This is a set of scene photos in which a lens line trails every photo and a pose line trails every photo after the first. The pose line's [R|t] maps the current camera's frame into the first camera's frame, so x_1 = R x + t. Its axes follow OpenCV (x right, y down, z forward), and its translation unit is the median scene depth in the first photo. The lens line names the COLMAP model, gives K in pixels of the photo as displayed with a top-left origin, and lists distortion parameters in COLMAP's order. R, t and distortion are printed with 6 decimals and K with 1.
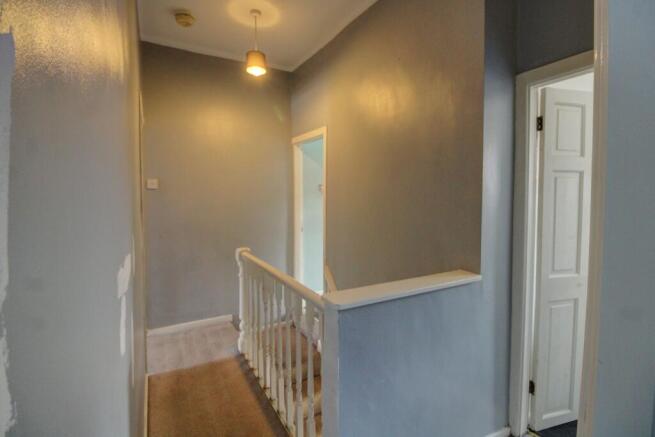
lens RADIAL K [[308.6, 0, 329.6], [0, 308.6, 210.7], [0, 0, 1]] dist [-0.005149, -0.000853]
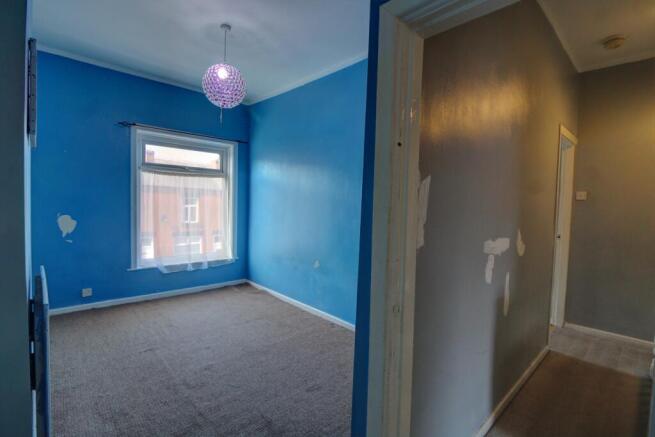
lens RADIAL K [[308.6, 0, 329.6], [0, 308.6, 210.7], [0, 0, 1]] dist [-0.005149, -0.000853]
pose [[0.232895, 0.037650, -0.971773, 0.353991], [-0.068553, 0.997400, 0.022213, 0.006159], [0.970083, 0.061444, 0.234871, -0.177576]]
